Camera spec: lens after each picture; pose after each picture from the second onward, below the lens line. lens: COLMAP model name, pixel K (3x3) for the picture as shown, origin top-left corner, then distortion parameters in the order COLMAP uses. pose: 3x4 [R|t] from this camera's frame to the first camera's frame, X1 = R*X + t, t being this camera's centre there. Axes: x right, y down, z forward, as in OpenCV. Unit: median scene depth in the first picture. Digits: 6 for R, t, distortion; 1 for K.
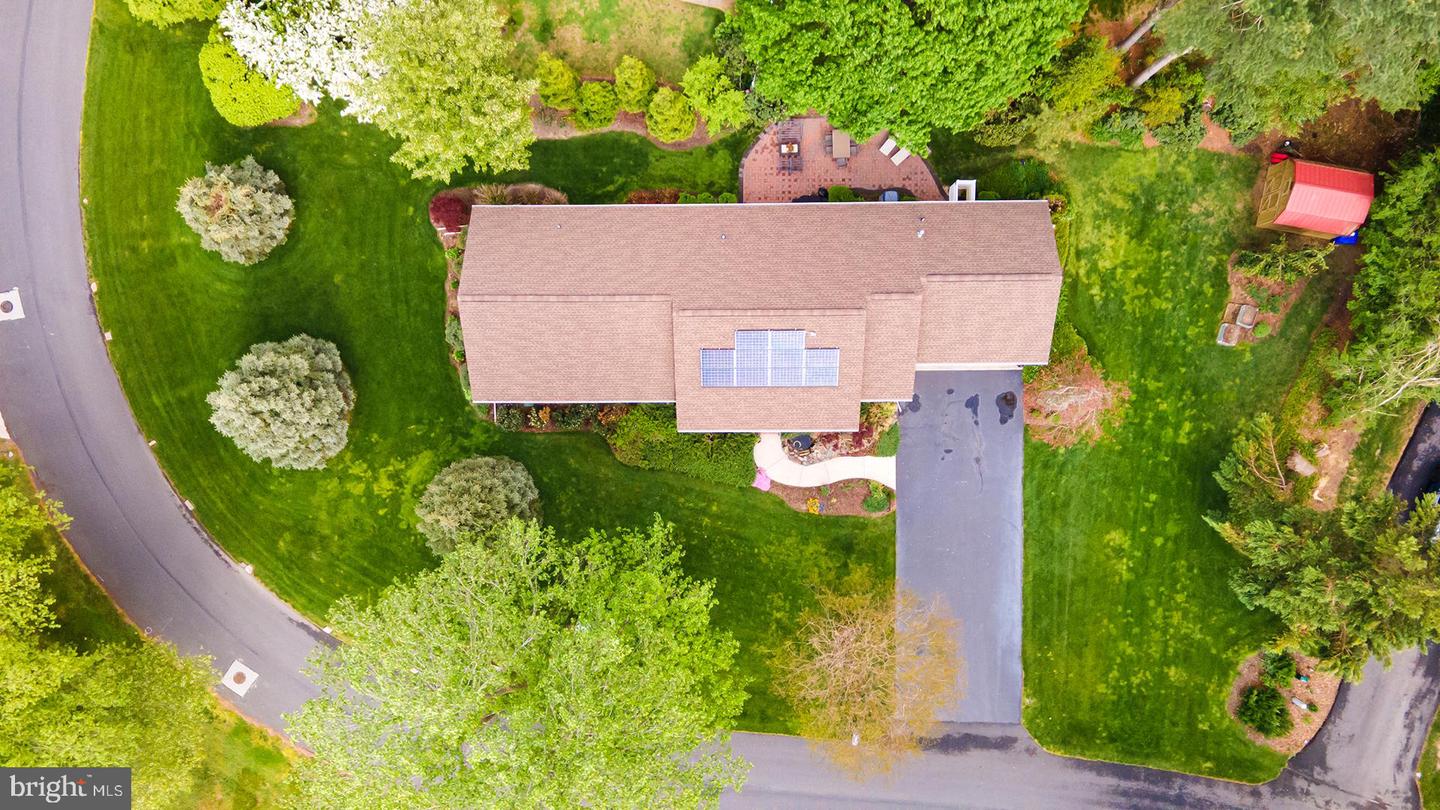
lens RADIAL K [[1047.7, 0, 713.9], [0, 1047.7, 393.4], [0, 0, 1]] dist [0.082943, -0.000683]
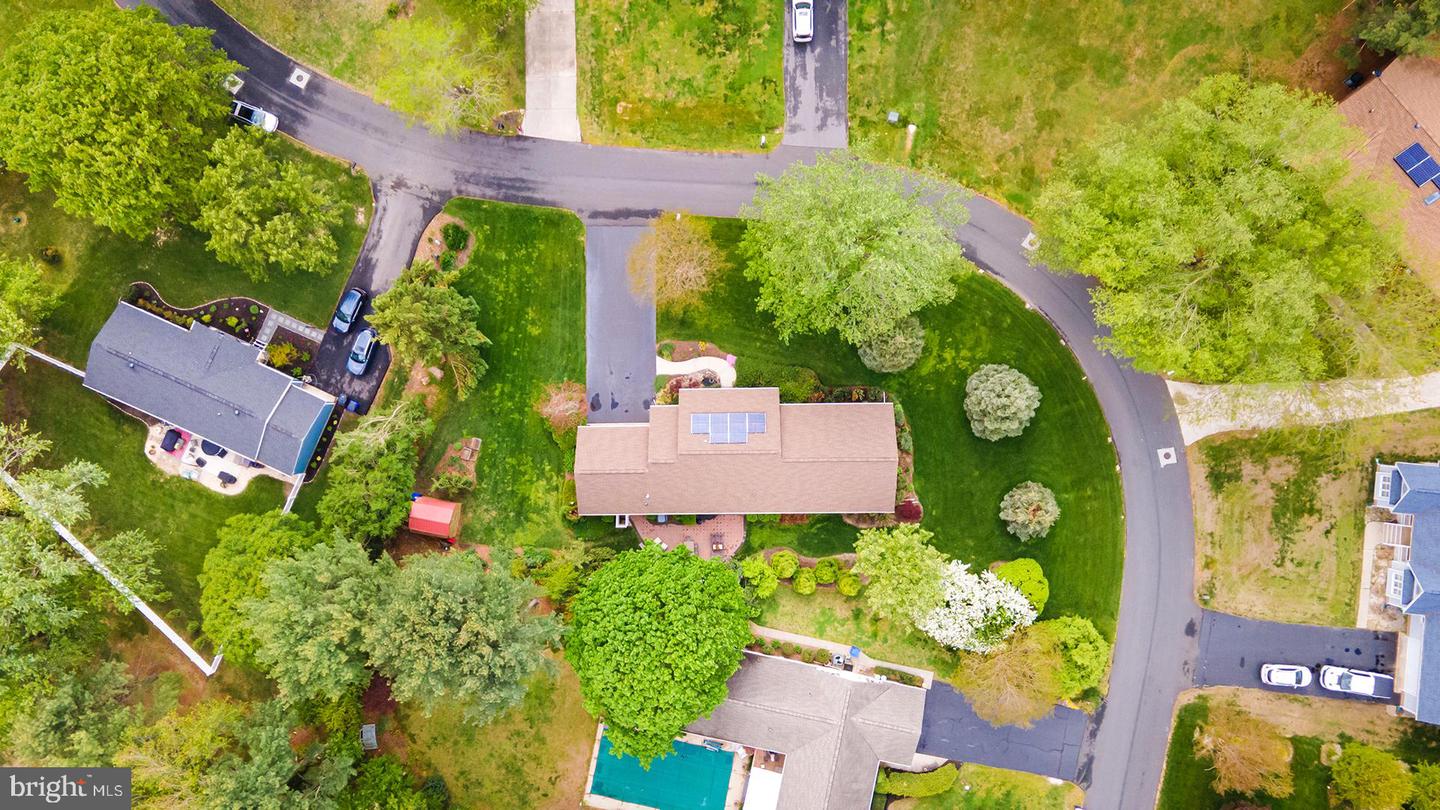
lens RADIAL K [[1047.7, 0, 713.9], [0, 1047.7, 393.4], [0, 0, 1]] dist [0.082943, -0.000683]
pose [[-0.998525, 0.008608, 0.053598, -0.019031], [-0.007848, -0.999866, 0.014374, 0.001973], [0.053715, 0.013932, 0.998459, -0.775779]]
